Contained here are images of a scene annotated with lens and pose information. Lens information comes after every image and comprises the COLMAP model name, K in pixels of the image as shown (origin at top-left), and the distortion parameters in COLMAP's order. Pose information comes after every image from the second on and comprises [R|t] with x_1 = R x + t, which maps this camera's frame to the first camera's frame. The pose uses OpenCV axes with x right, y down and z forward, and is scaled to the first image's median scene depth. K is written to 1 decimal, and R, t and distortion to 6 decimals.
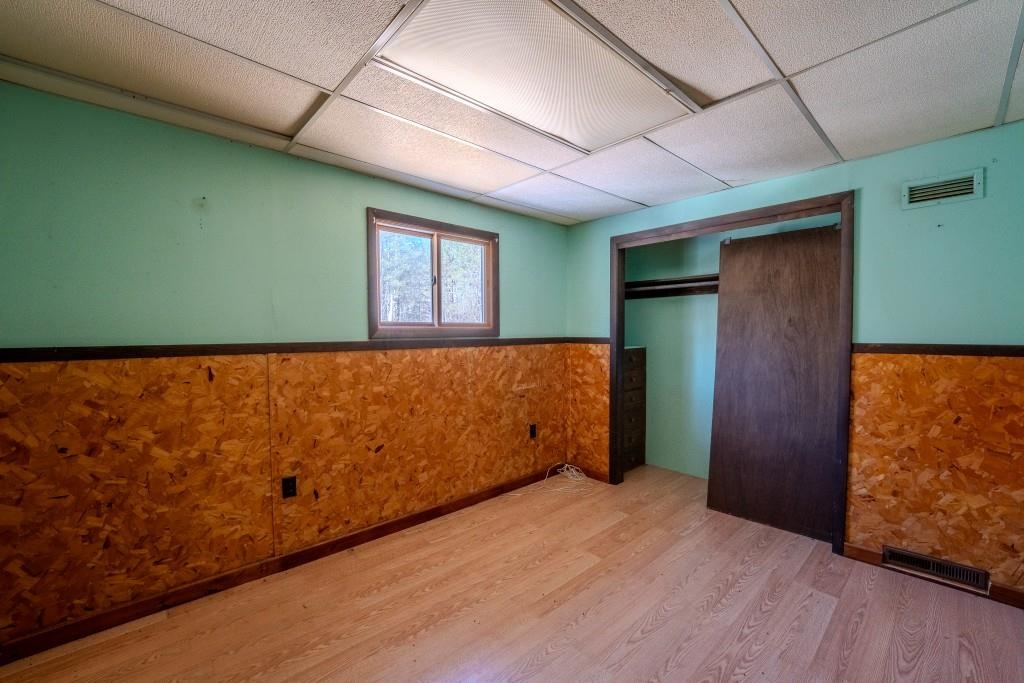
lens RADIAL K [[418.5, 0, 512.0], [0, 418.5, 341.5], [0, 0, 1]] dist [-0.019775, 0.000897]
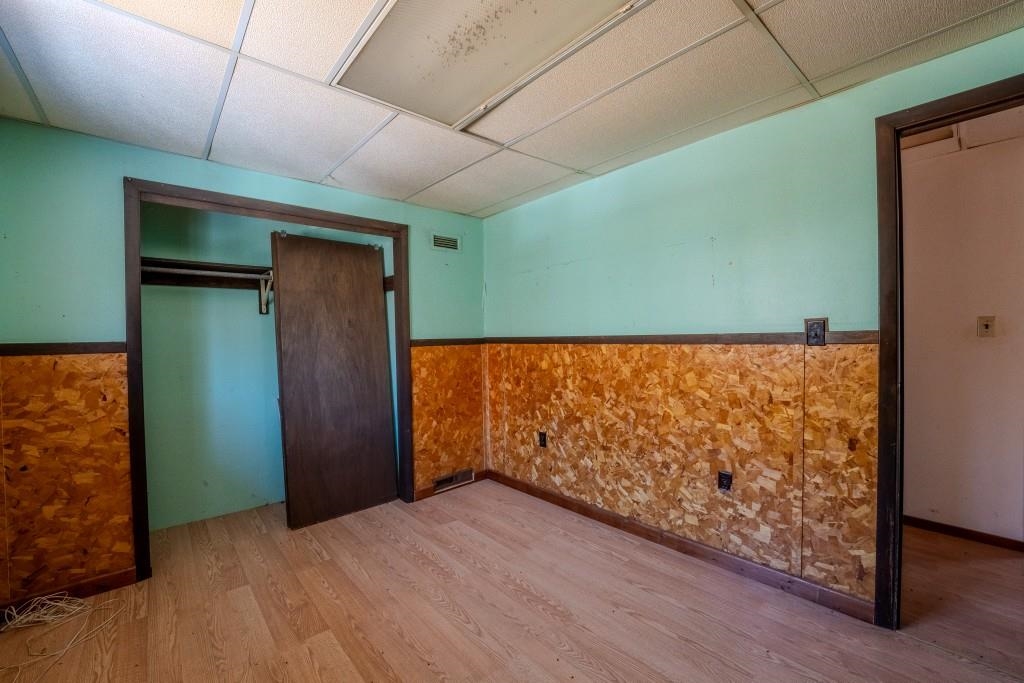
lens RADIAL K [[418.5, 0, 512.0], [0, 418.5, 341.5], [0, 0, 1]] dist [-0.019775, 0.000897]
pose [[0.025834, -0.009448, 0.999622, -0.435730], [0.041475, 0.999104, 0.008371, 0.010585], [-0.998806, 0.041243, 0.026203, 0.536114]]
